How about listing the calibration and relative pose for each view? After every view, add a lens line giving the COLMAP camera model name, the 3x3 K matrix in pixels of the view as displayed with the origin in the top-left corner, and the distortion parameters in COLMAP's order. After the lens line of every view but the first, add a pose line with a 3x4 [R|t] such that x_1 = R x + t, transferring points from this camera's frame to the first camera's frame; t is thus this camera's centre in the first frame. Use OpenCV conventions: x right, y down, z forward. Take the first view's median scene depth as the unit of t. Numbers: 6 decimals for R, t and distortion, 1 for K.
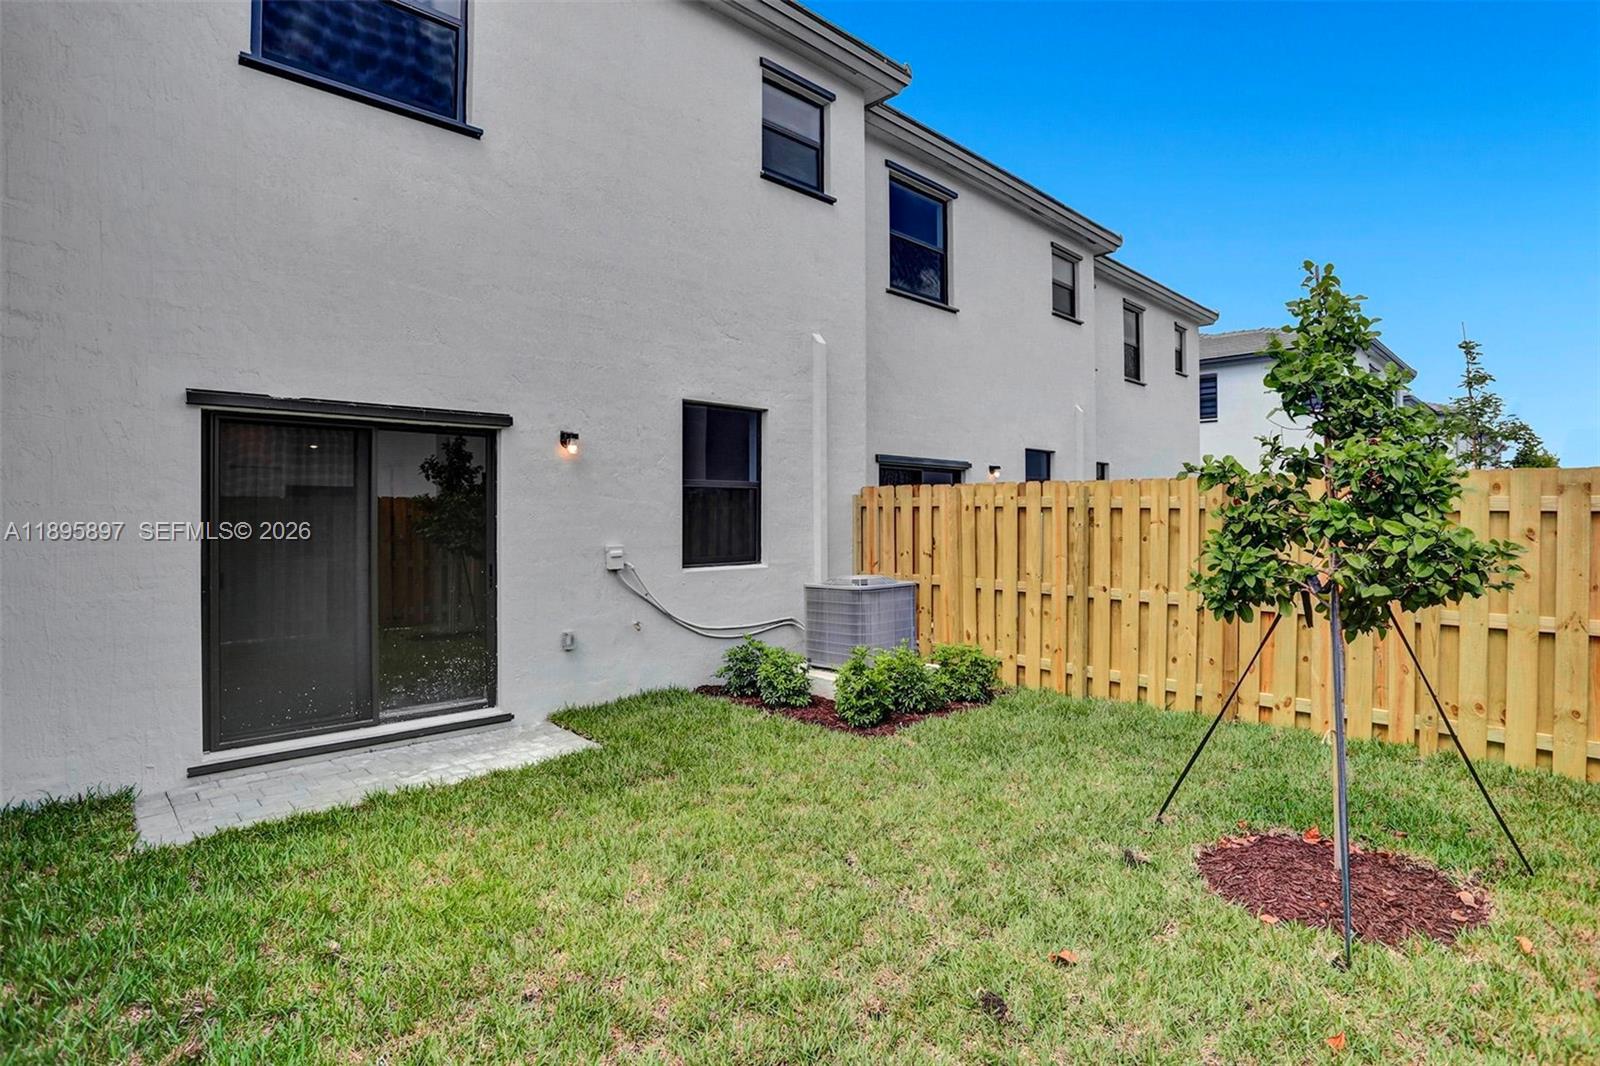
lens RADIAL K [[806.5, 0, 814.6], [0, 806.5, 517.4], [0, 0, 1]] dist [-0.046557, 0.000494]
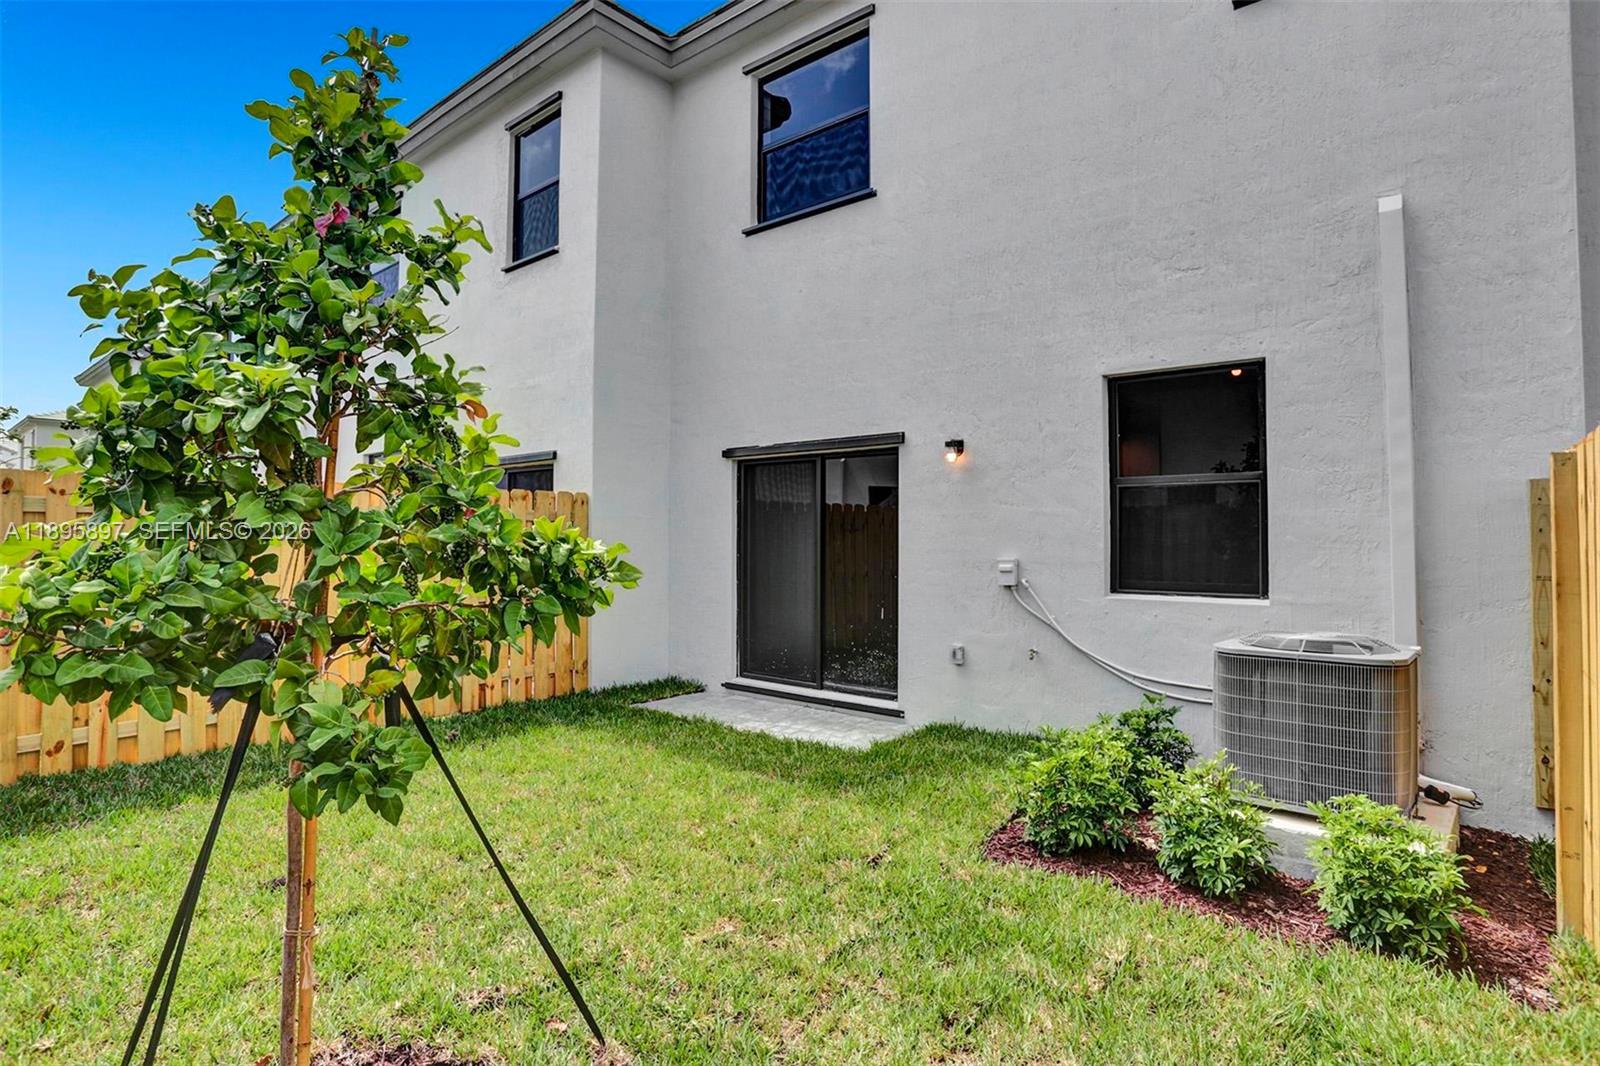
lens RADIAL K [[791.1, 0, 799.7], [0, 791.1, 519.8], [0, 0, 1]] dist [-0.061570, -0.000008]
pose [[0.116409, -0.022098, -0.992956, 0.653459], [-0.009424, 0.999683, -0.023353, 0.015925], [0.993157, 0.012077, 0.116164, 0.738253]]
